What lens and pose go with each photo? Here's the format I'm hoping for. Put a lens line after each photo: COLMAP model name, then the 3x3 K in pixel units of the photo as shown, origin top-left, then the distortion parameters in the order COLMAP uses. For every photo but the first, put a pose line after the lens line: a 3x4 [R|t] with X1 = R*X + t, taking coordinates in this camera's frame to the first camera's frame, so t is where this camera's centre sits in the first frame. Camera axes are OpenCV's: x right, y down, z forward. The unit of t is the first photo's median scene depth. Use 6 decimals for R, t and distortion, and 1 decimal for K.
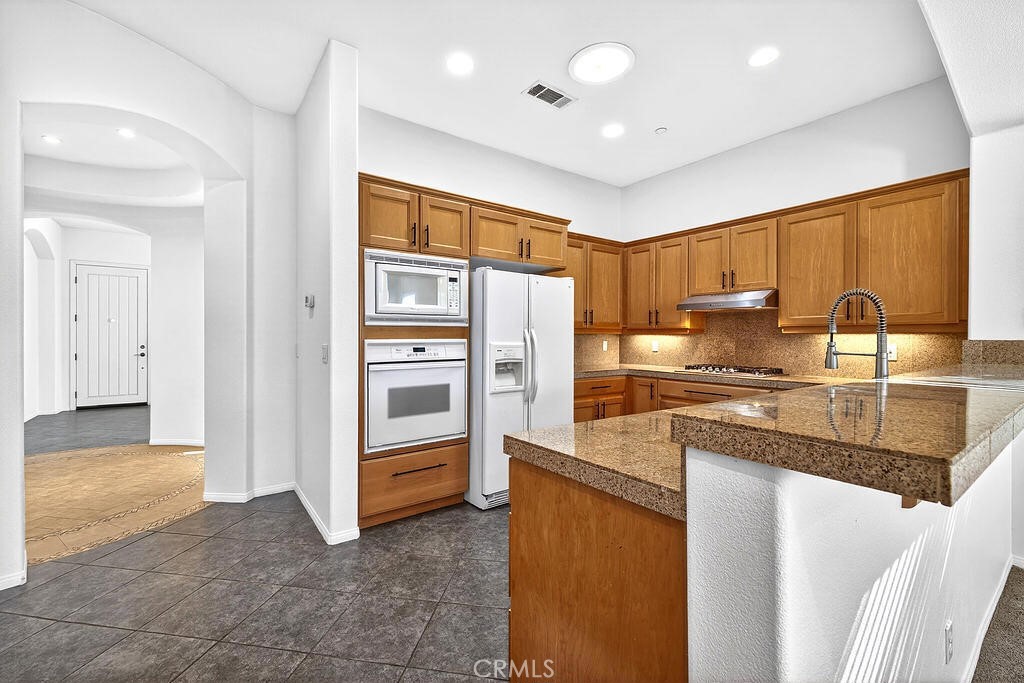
lens RADIAL K [[425.6, 0, 488.1], [0, 425.6, 338.9], [0, 0, 1]] dist [0.000188, 0.000131]
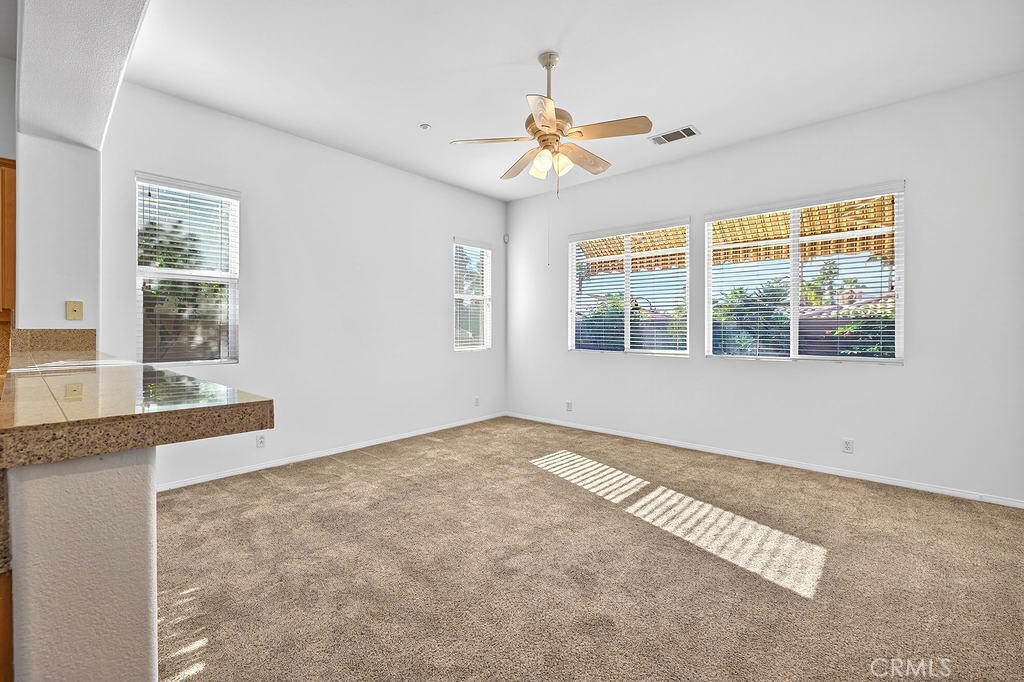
lens RADIAL K [[425.5, 0, 506.0], [0, 425.5, 327.3], [0, 0, 1]] dist [-0.001103, 0.000396]
pose [[-0.221362, -0.000561, 0.975192, -0.105449], [0.002158, 0.999997, 0.001065, 0.000436], [-0.975189, 0.002340, -0.221360, 0.071169]]
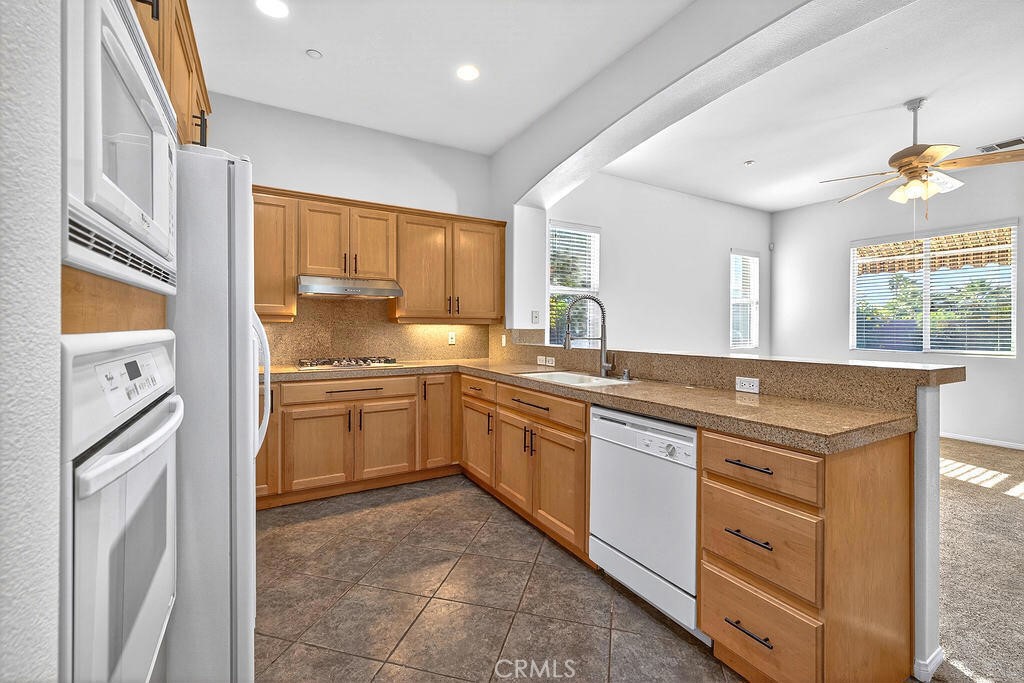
lens RADIAL K [[425.5, 0, 506.0], [0, 425.5, 327.8], [0, 0, 1]] dist [-0.001103, 0.000396]
pose [[0.078792, -0.001782, 0.996890, -0.438584], [0.000819, 0.999998, 0.001723, -0.003023], [-0.996891, 0.000681, 0.078793, 0.815596]]
